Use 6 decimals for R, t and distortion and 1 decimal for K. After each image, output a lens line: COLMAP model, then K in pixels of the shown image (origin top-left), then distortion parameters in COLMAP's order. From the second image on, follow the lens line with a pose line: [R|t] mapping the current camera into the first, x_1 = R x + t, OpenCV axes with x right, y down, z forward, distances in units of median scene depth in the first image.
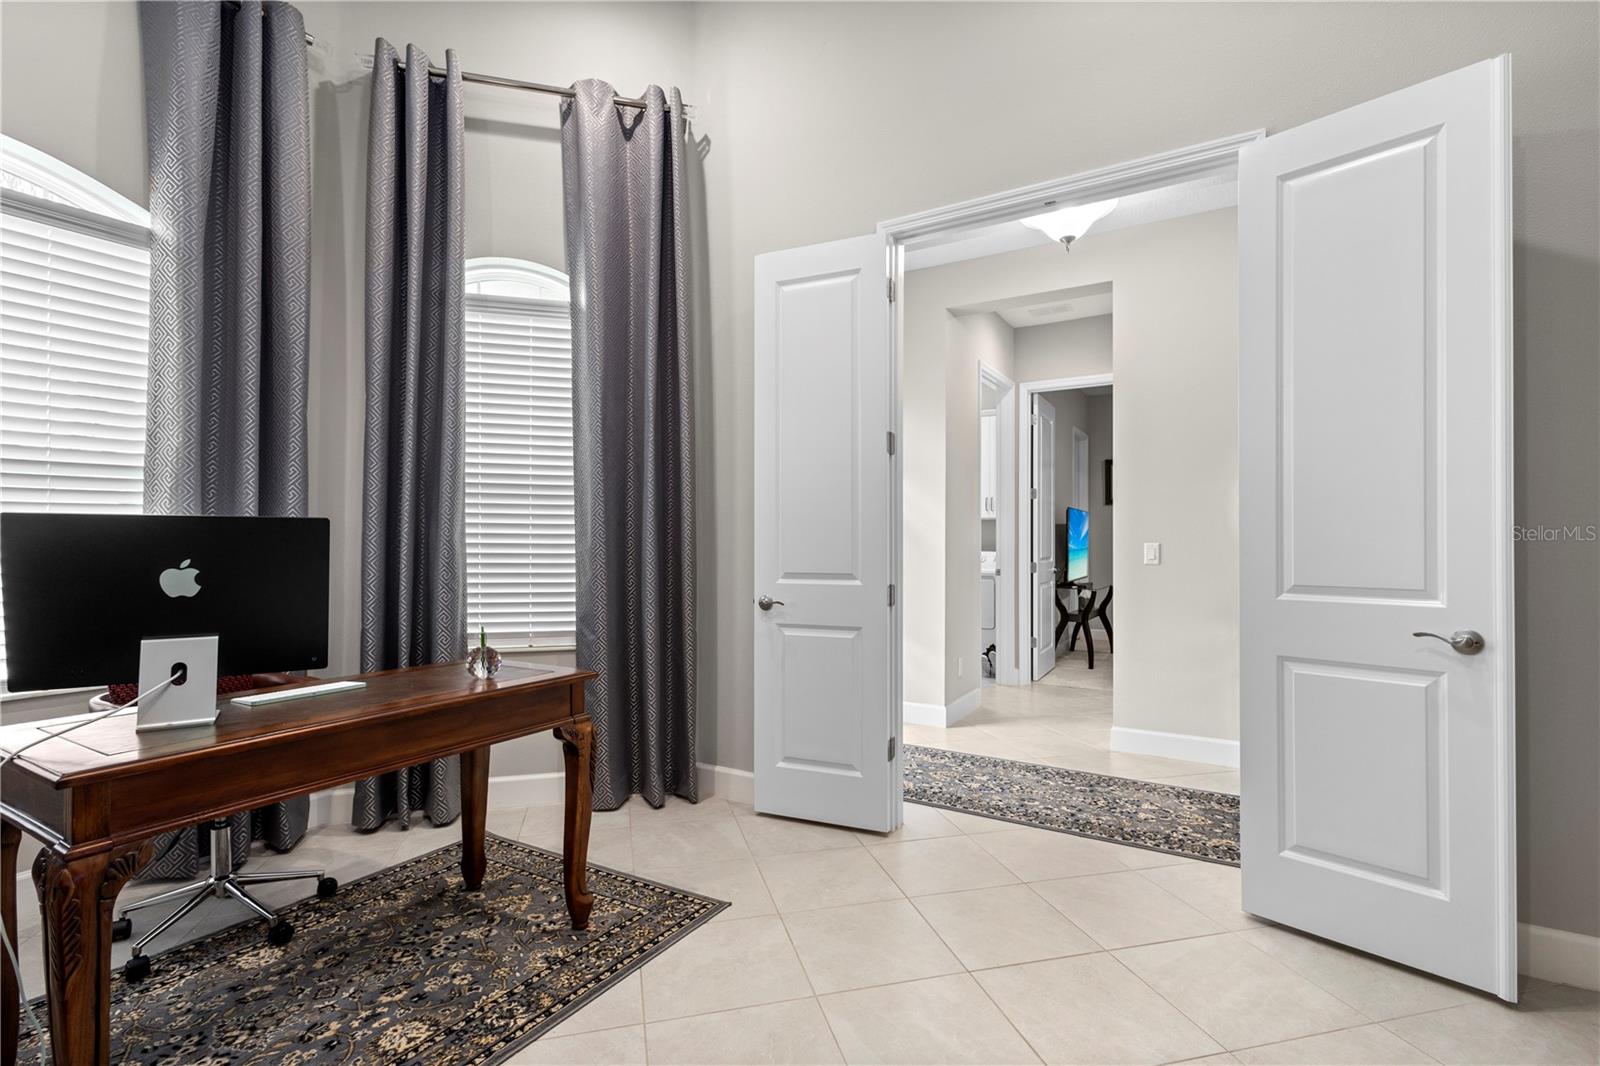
lens RADIAL K [[737.7, 0, 805.0], [0, 737.7, 539.0], [0, 0, 1]] dist [0.012225, -0.001354]
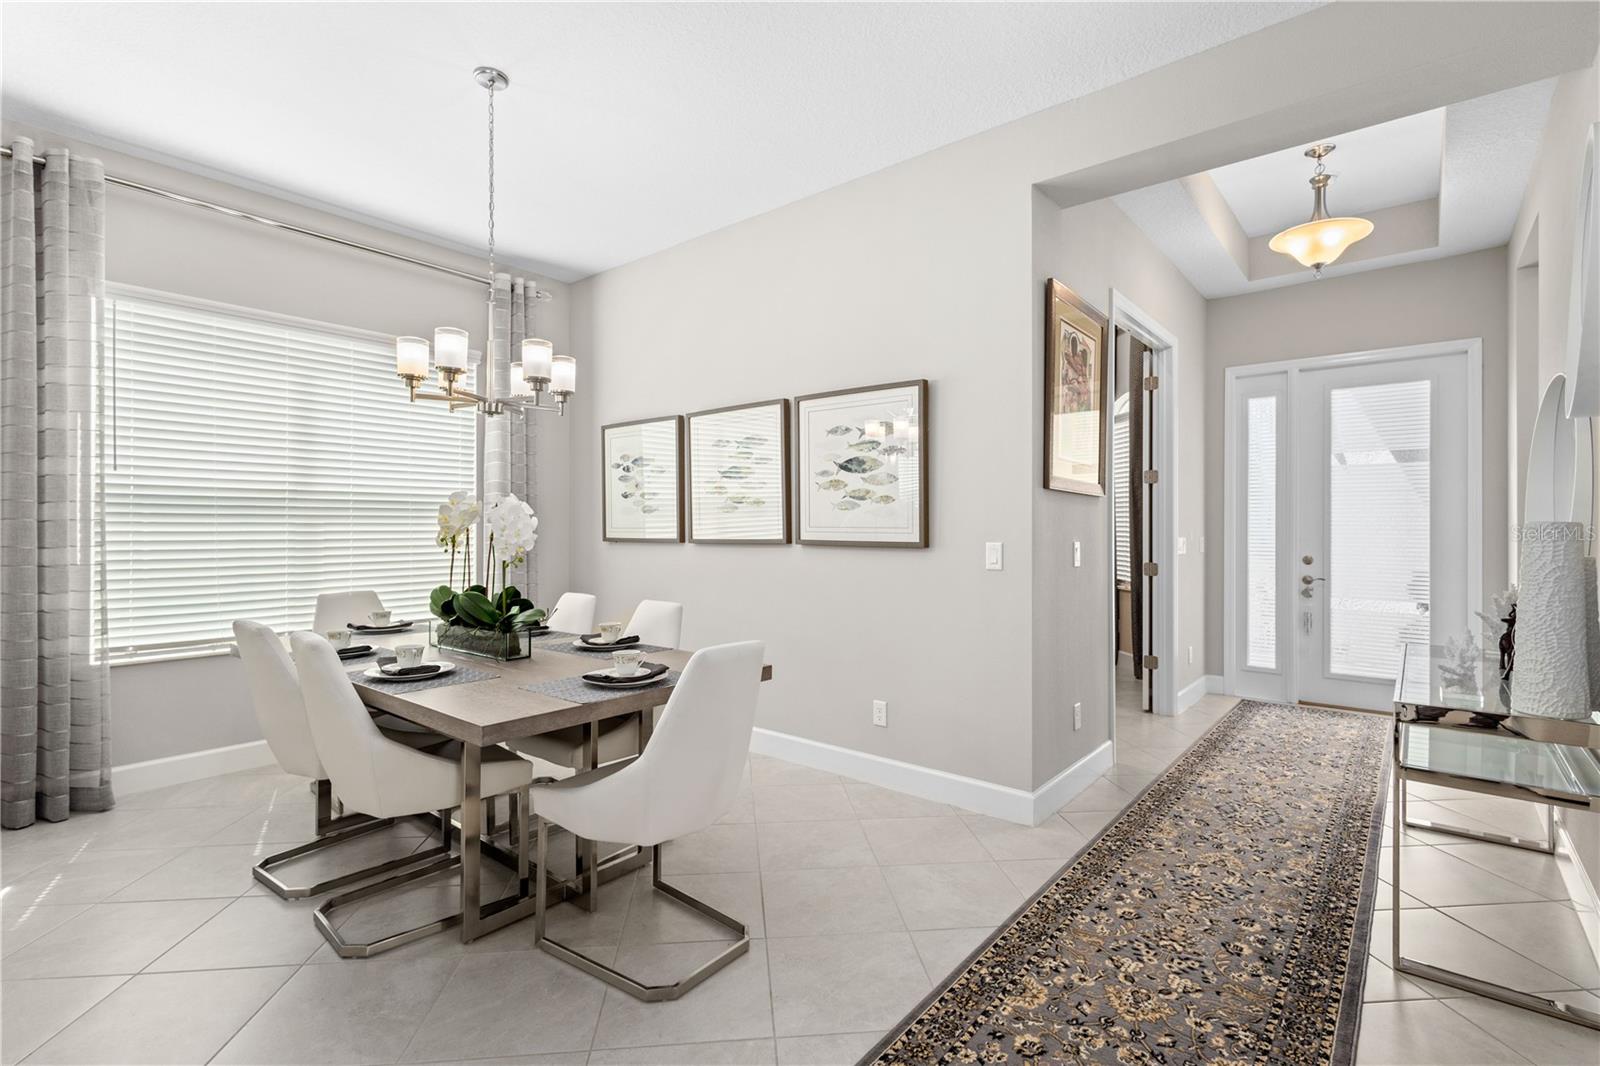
lens RADIAL K [[737.7, 0, 793.2], [0, 737.7, 525.8], [0, 0, 1]] dist [0.012225, -0.001354]
pose [[0.145442, 0.000786, 0.989366, -0.411383], [-0.014875, 0.999888, 0.001392, -0.014286], [-0.989255, -0.014919, 0.145437, 1.323808]]
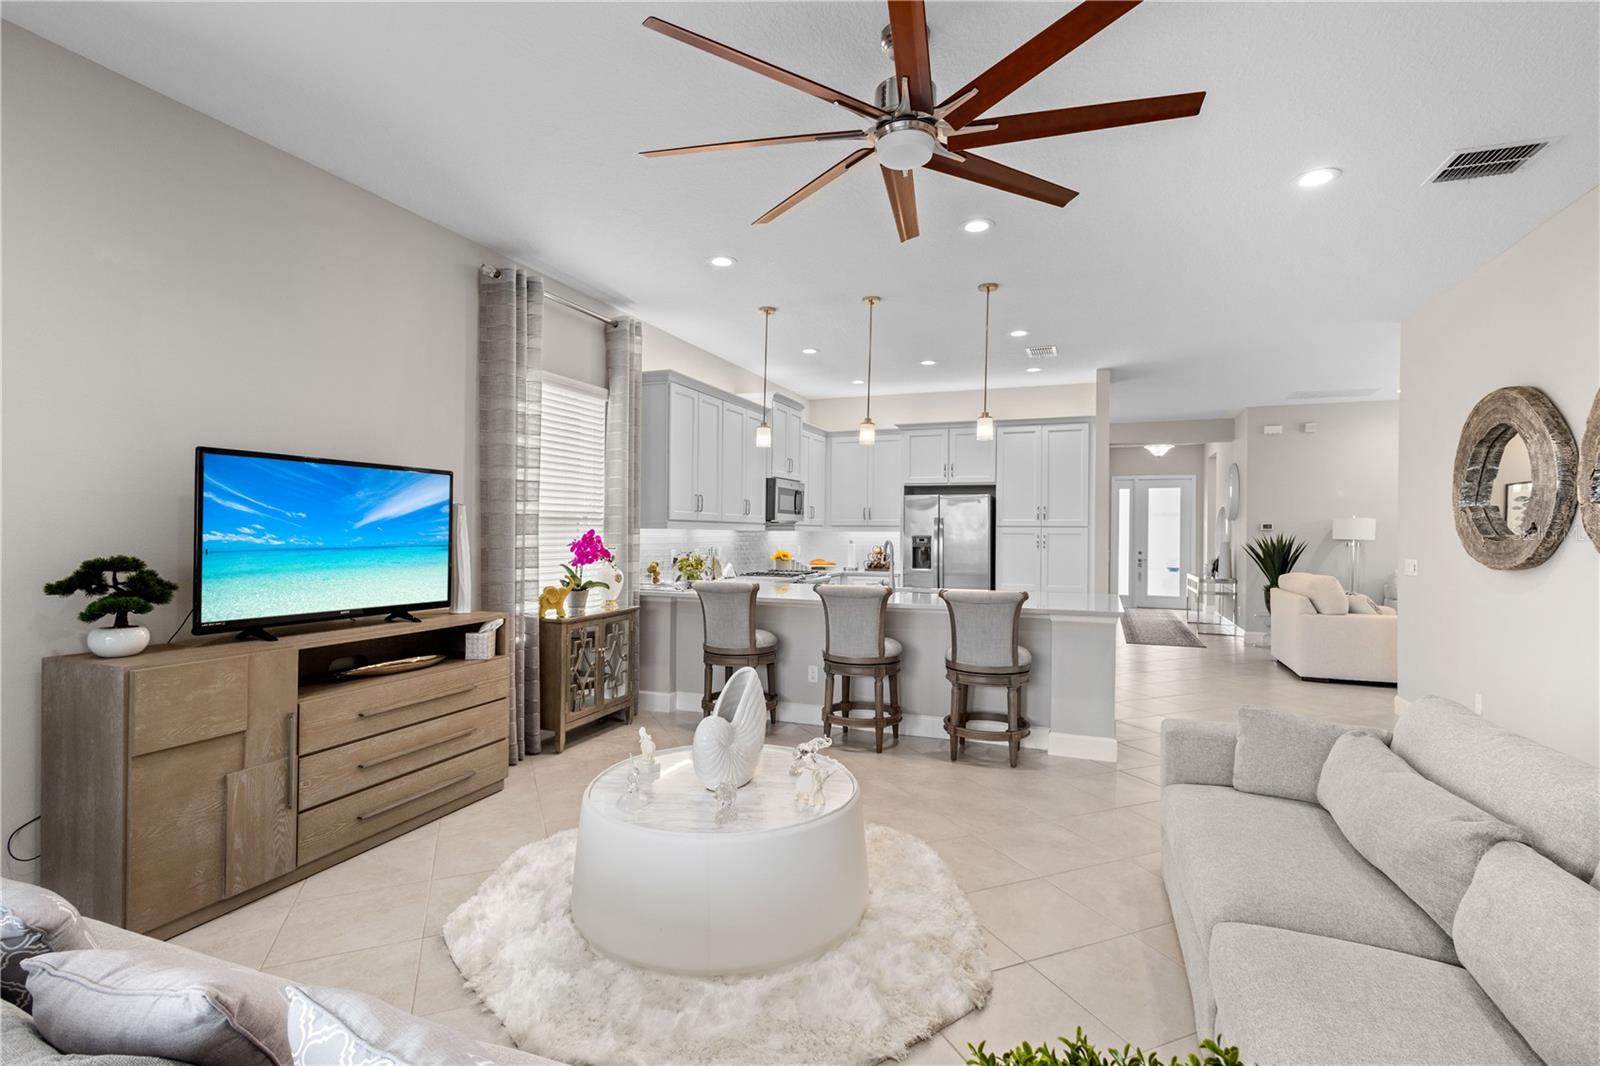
lens RADIAL K [[737.7, 0, 801.1], [0, 737.7, 540.4], [0, 0, 1]] dist [0.012225, -0.001354]
pose [[-0.168730, -0.010681, 0.985604, -2.488793], [-0.018878, 0.999793, 0.007603, -0.018410], [-0.985481, -0.017324, -0.168897, 3.080735]]
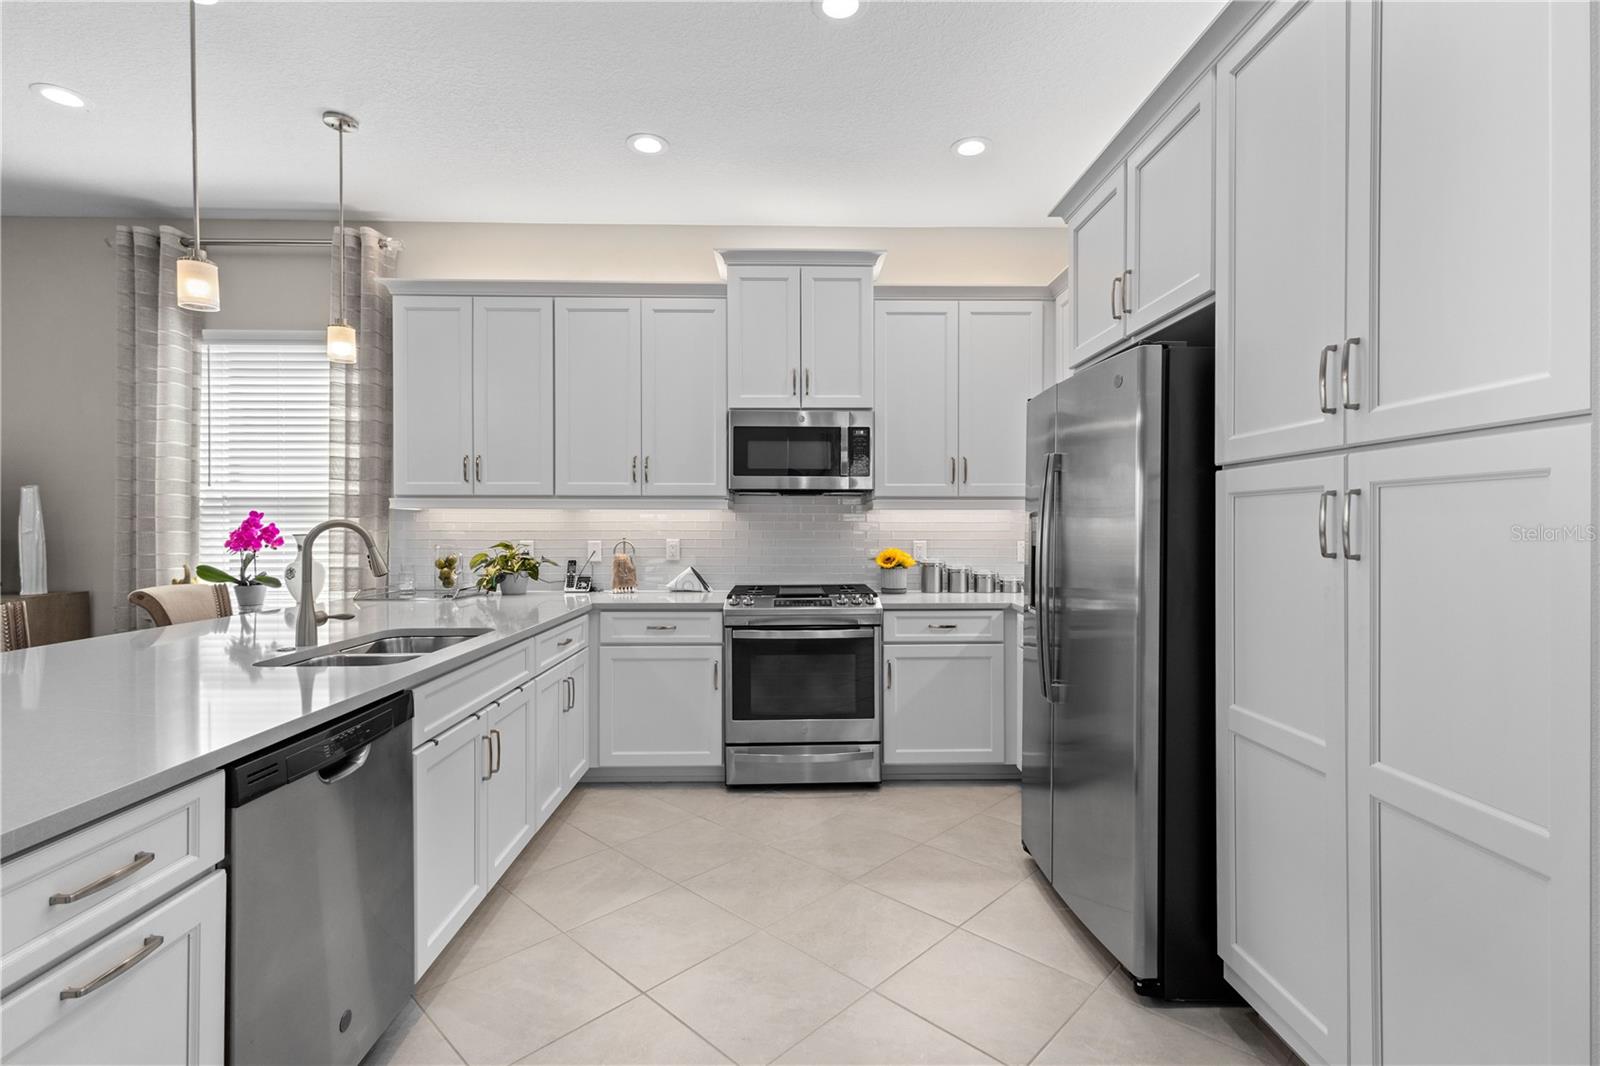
lens RADIAL K [[737.7, 0, 796.7], [0, 737.7, 530.0], [0, 0, 1]] dist [0.012225, -0.001354]
pose [[0.846837, -0.003329, 0.531842, -0.854036], [-0.005349, 0.999877, 0.014775, -0.014206], [-0.531825, -0.015357, 0.846715, 1.746757]]
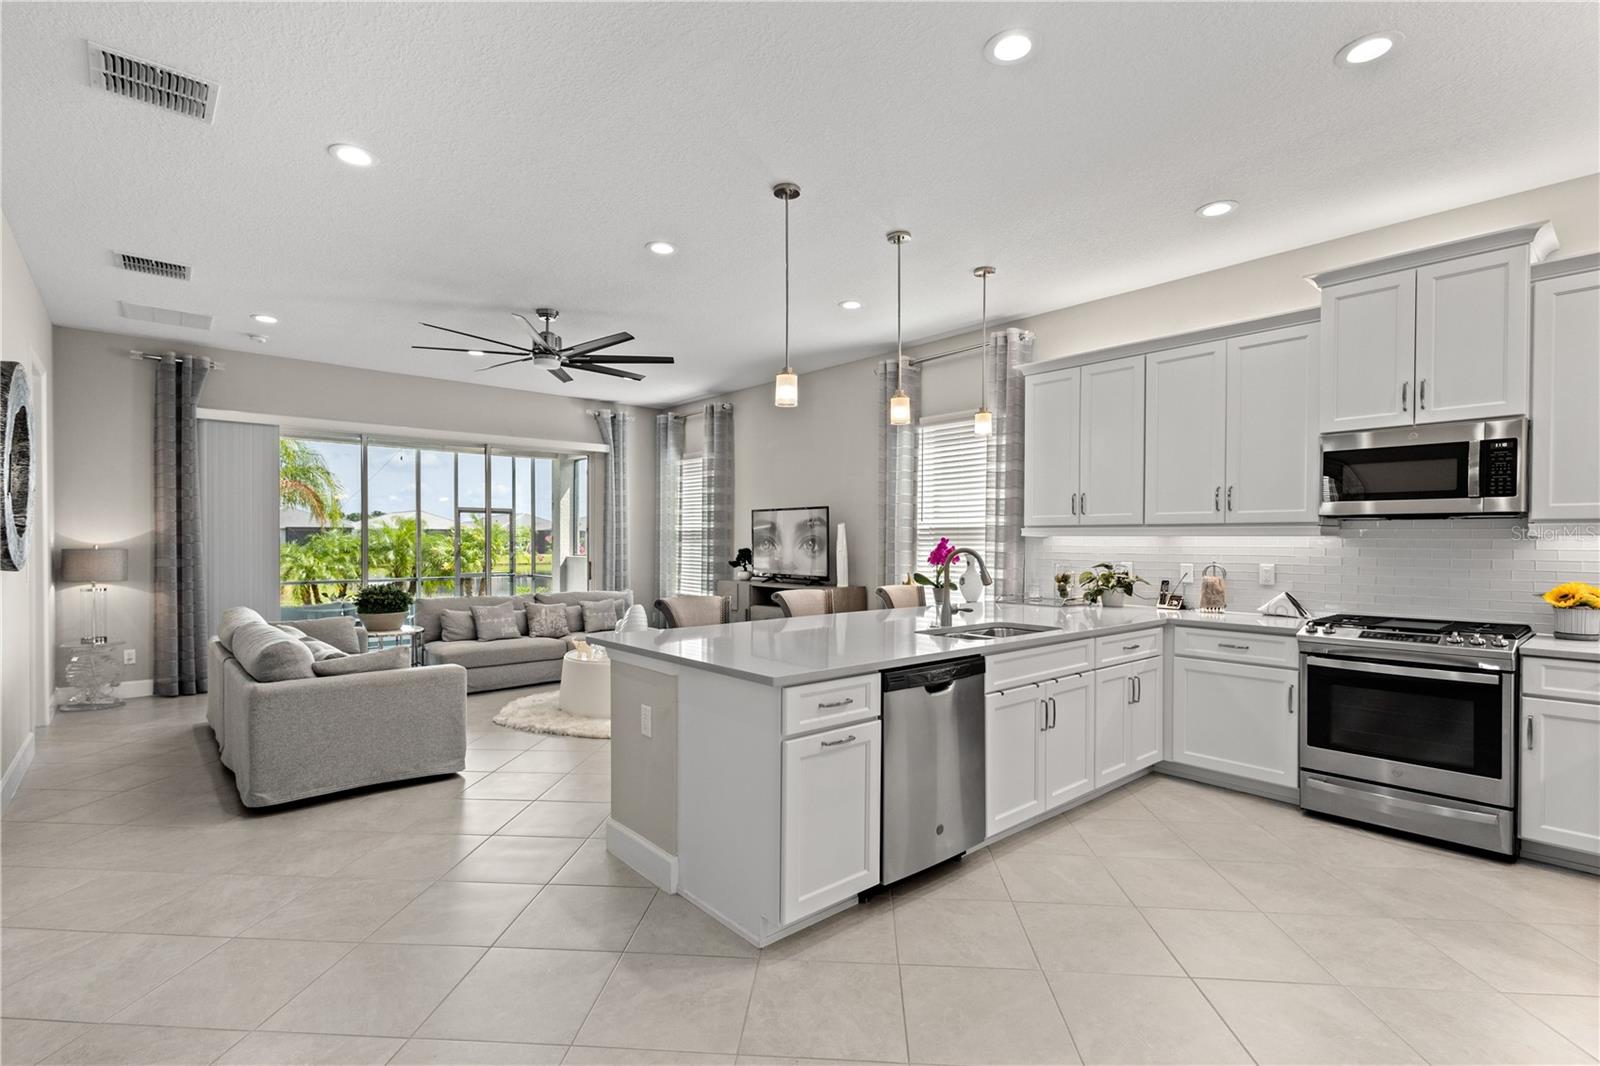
lens RADIAL K [[737.7, 0, 807.5], [0, 737.7, 547.4], [0, 0, 1]] dist [0.012225, -0.001354]
pose [[0.954101, 0.004726, -0.299447, -0.738767], [0.001180, 0.999808, 0.019541, -0.034671], [0.299482, -0.018997, 0.953913, 1.446305]]
